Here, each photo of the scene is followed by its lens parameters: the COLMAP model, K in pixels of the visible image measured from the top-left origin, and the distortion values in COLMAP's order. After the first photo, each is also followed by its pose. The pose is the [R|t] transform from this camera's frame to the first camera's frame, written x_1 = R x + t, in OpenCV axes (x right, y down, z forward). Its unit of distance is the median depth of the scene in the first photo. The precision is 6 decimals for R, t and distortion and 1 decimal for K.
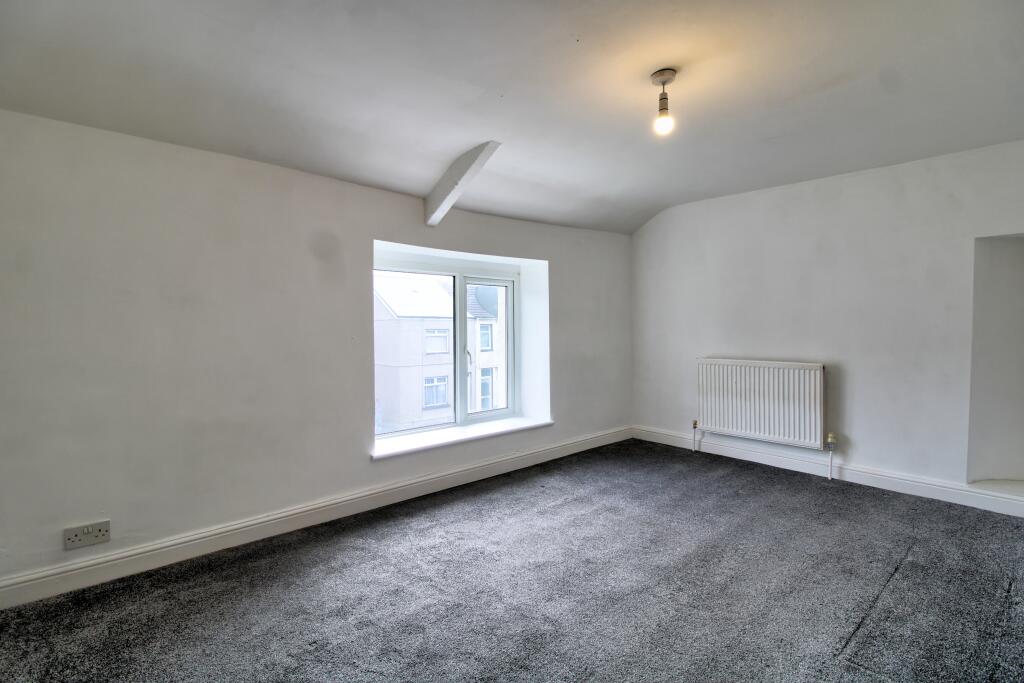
lens RADIAL K [[474.4, 0, 506.6], [0, 474.4, 333.7], [0, 0, 1]] dist [-0.003481, -0.001228]
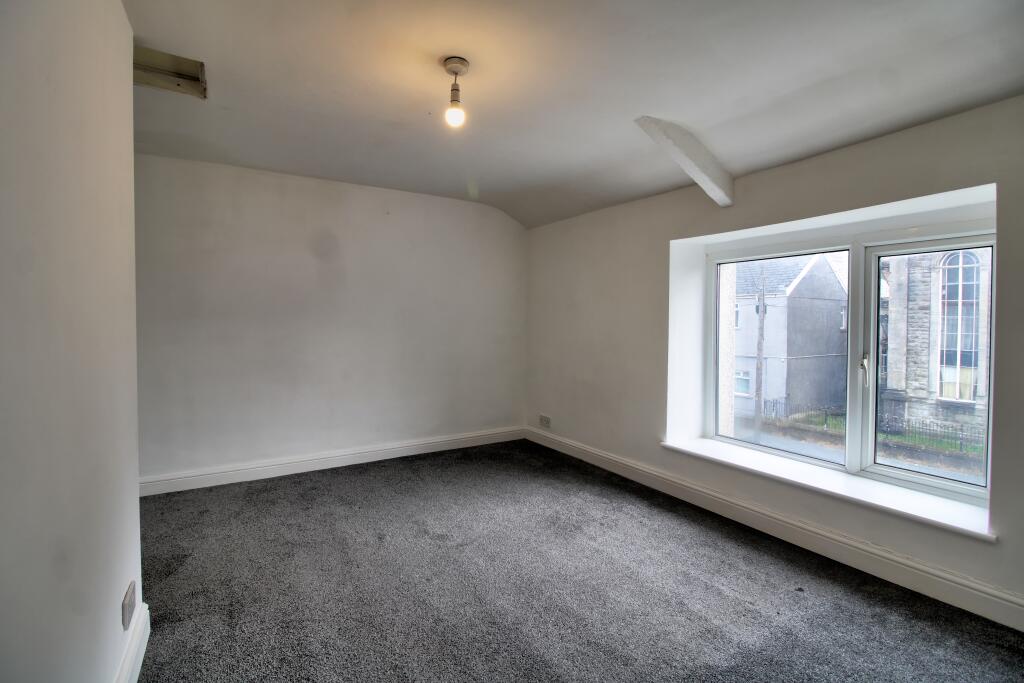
lens RADIAL K [[474.4, 0, 507.4], [0, 474.4, 335.8], [0, 0, 1]] dist [-0.003481, -0.001228]
pose [[-0.180154, 0.039077, -0.982862, 0.886603], [-0.014887, 0.998988, 0.042447, -0.028062], [0.983526, 0.022278, -0.179390, 0.893321]]
